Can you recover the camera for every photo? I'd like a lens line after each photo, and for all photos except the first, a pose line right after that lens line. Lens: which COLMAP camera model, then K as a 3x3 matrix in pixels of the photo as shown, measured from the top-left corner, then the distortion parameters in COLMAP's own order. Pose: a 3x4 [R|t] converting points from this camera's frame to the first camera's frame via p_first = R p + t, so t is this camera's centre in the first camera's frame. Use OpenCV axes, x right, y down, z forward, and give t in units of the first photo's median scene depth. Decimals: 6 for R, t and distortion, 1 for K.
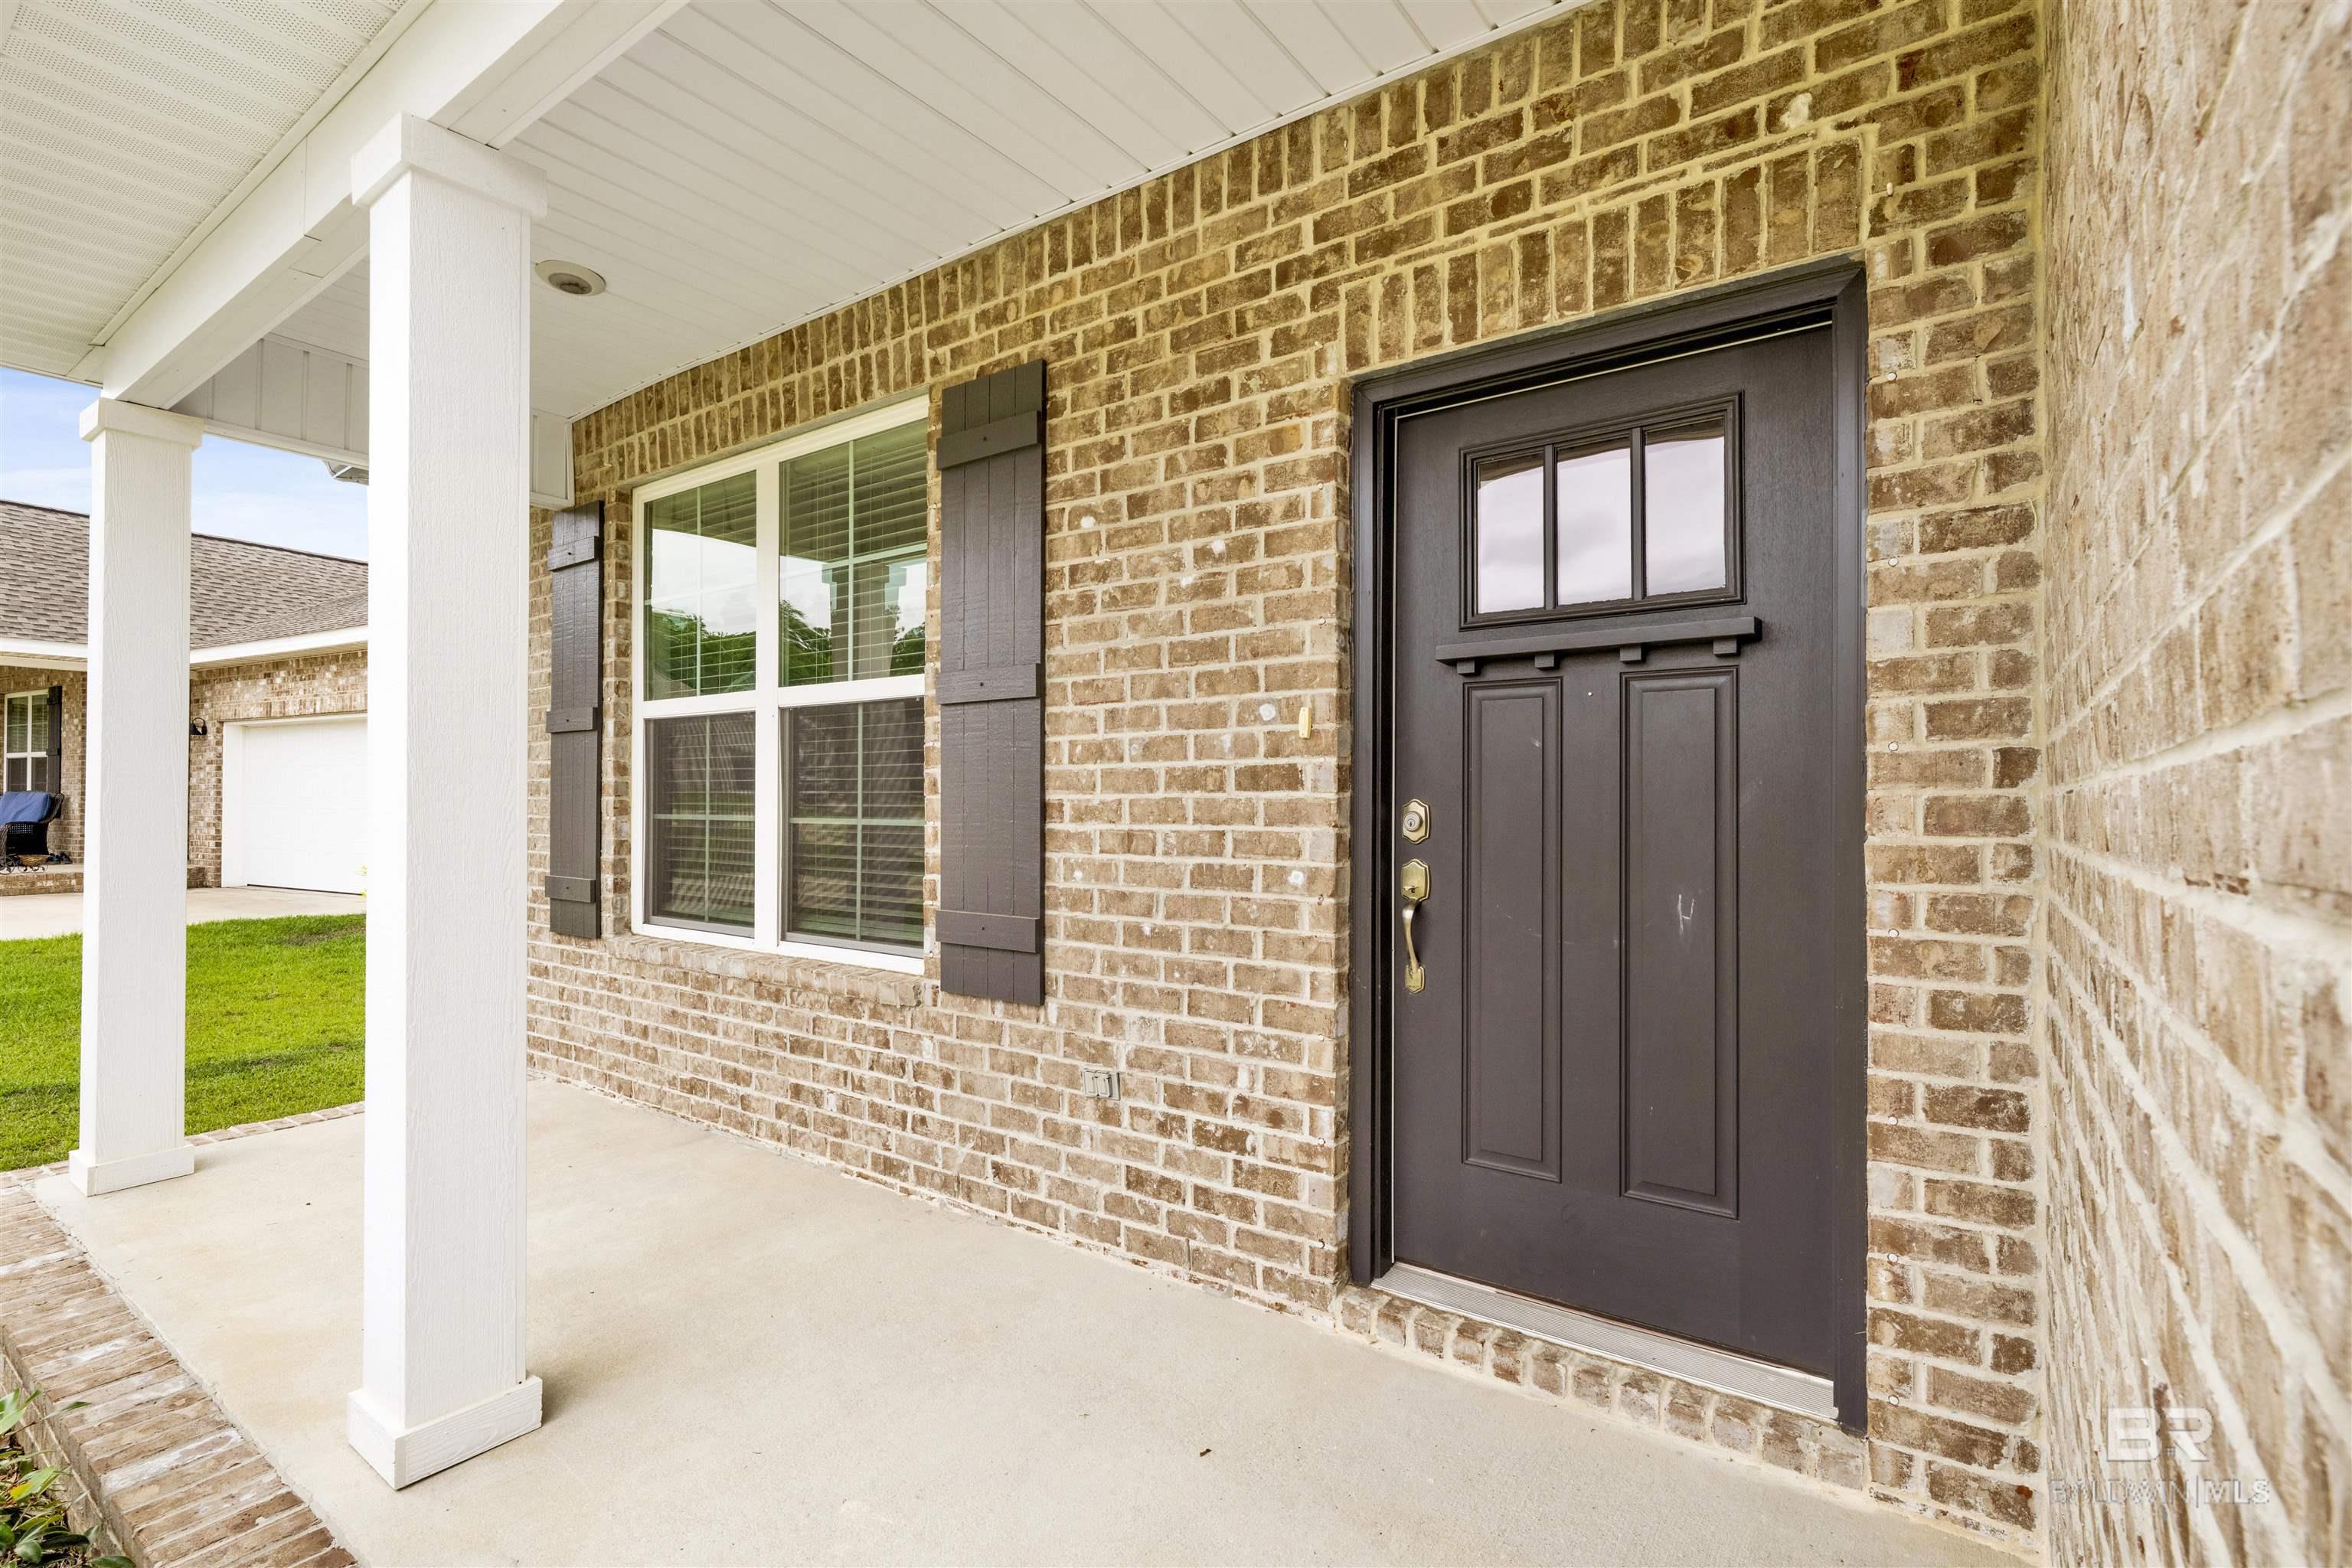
lens RADIAL K [[1080.1, 0, 1167.3], [0, 1080.1, 787.8], [0, 0, 1]] dist [-0.001157, 0.000185]
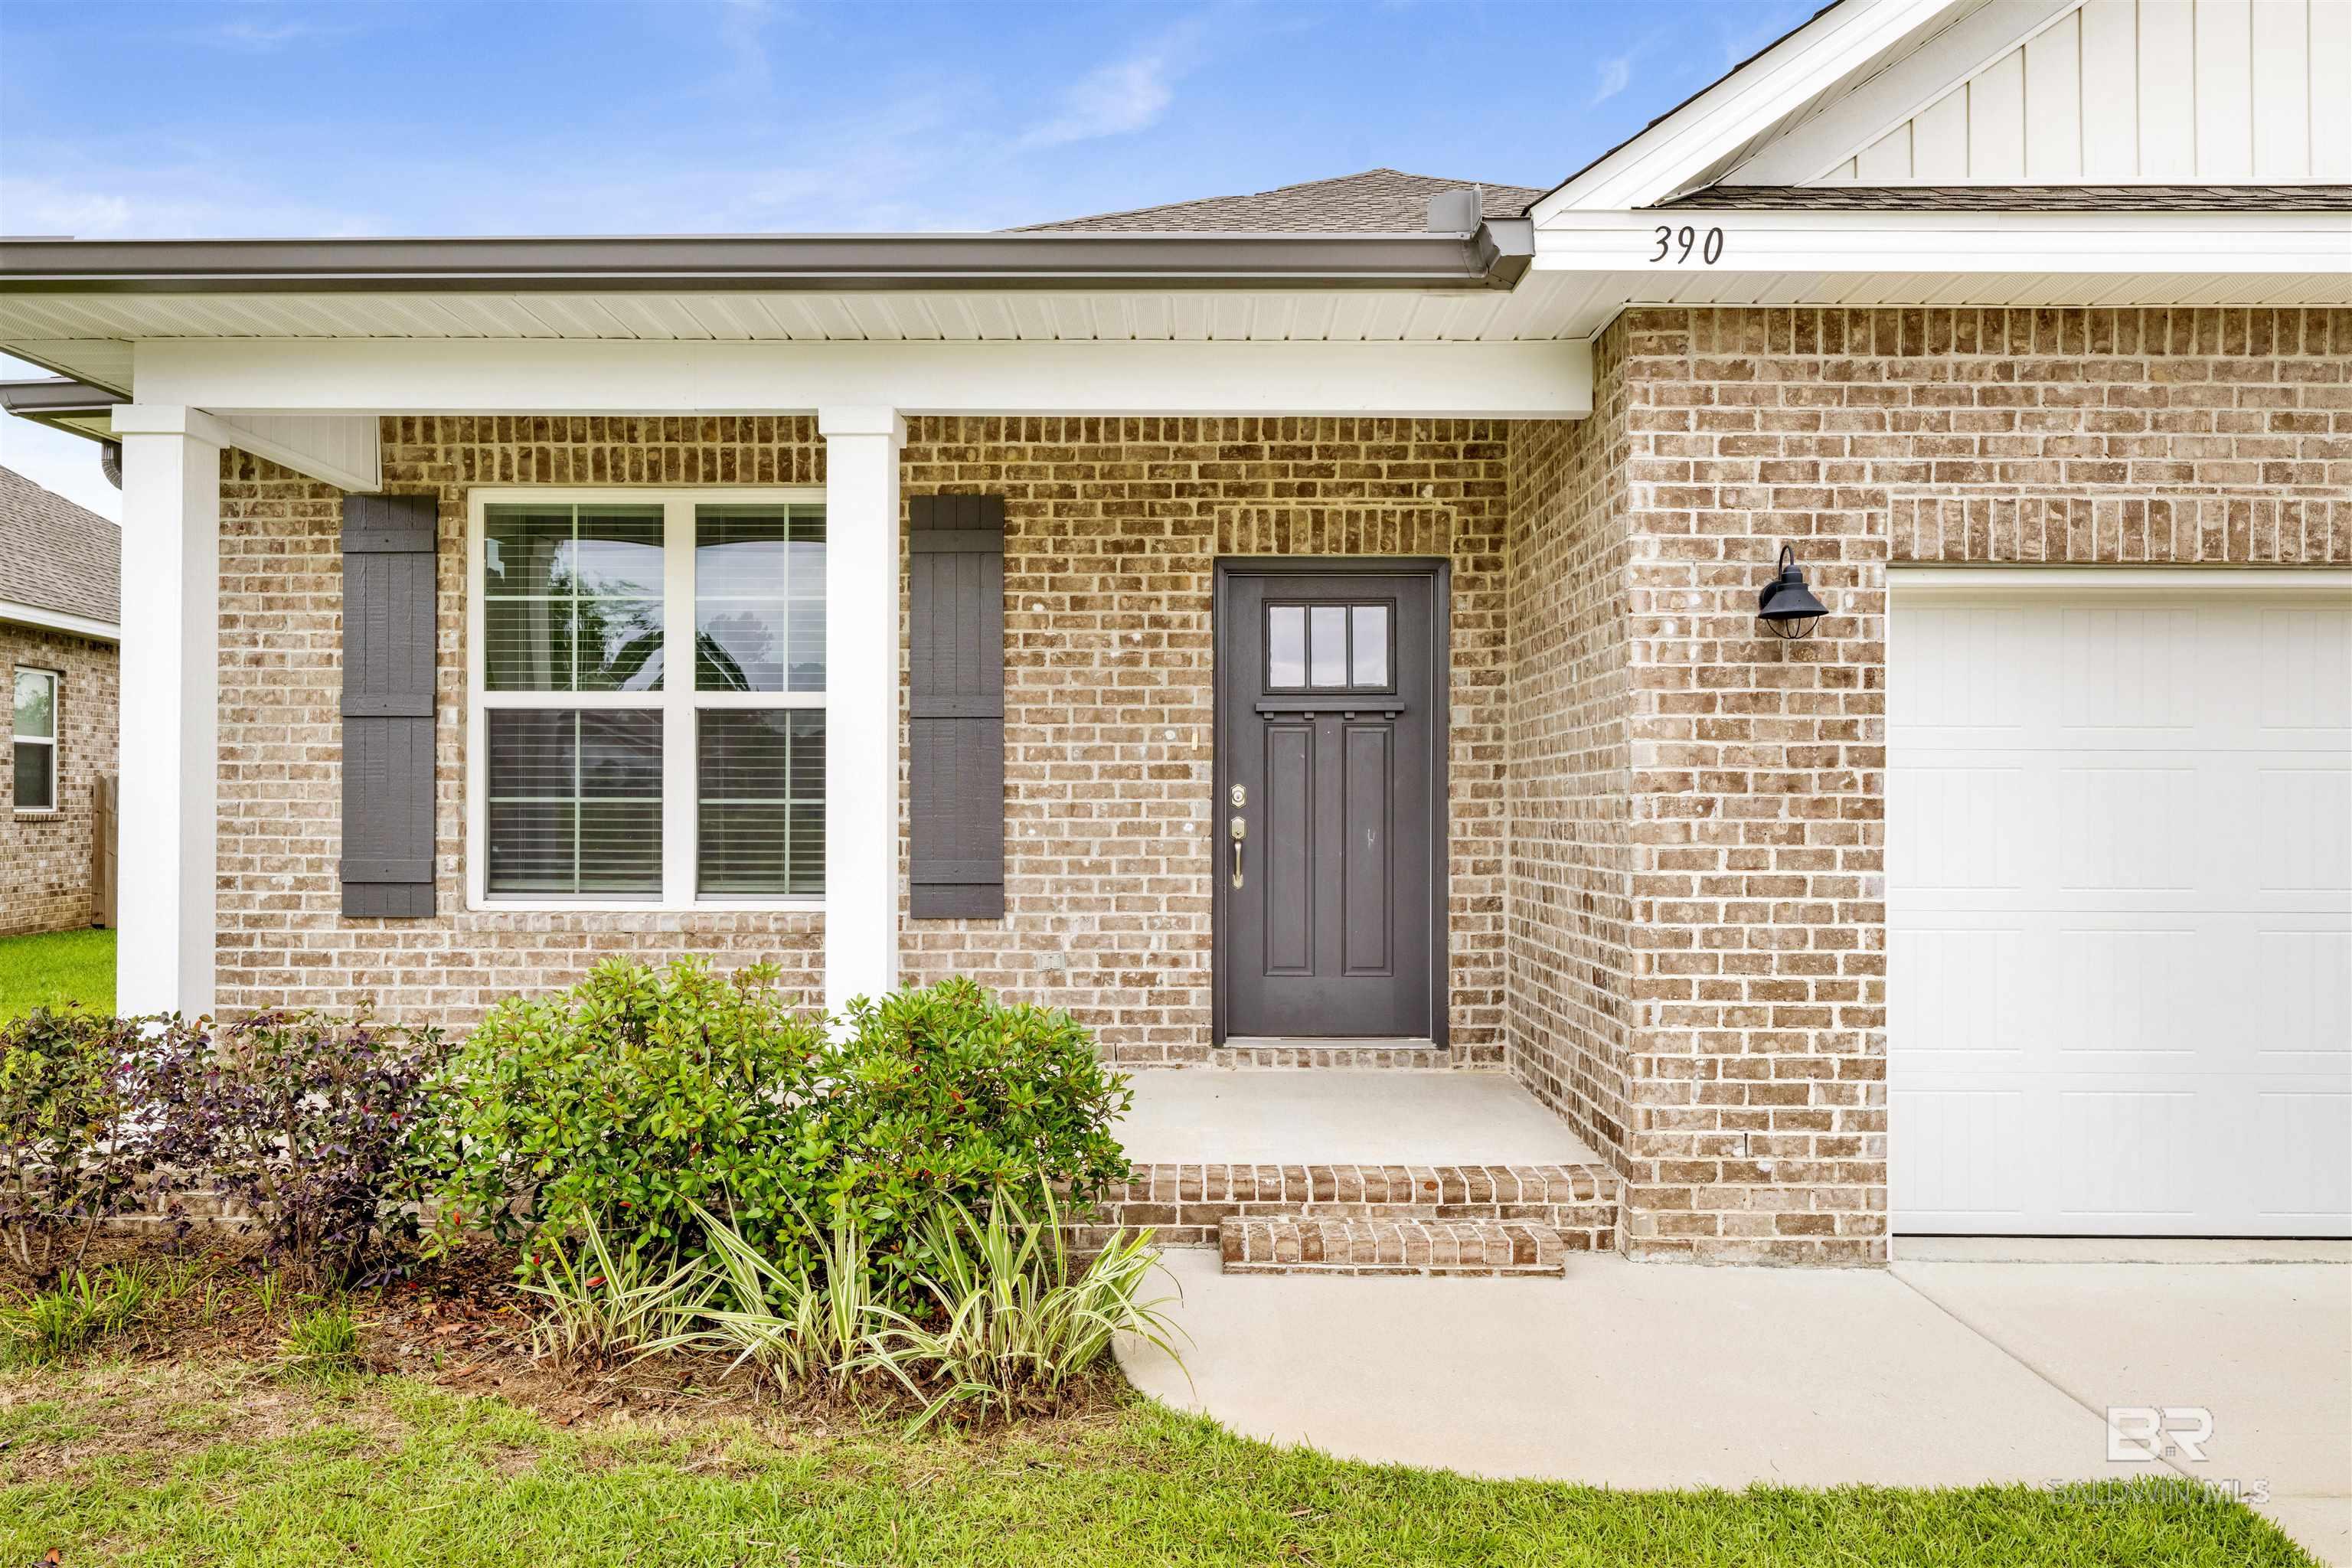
lens RADIAL K [[1640.3, 0, 1179.1], [0, 1640.3, 788.8], [0, 0, 1]] dist [0.005514, 0.000842]
pose [[0.799461, 0.005092, 0.600697, -1.557853], [-0.006825, 0.999977, 0.000607, 0.017435], [-0.600680, -0.004585, 0.799477, -1.198758]]
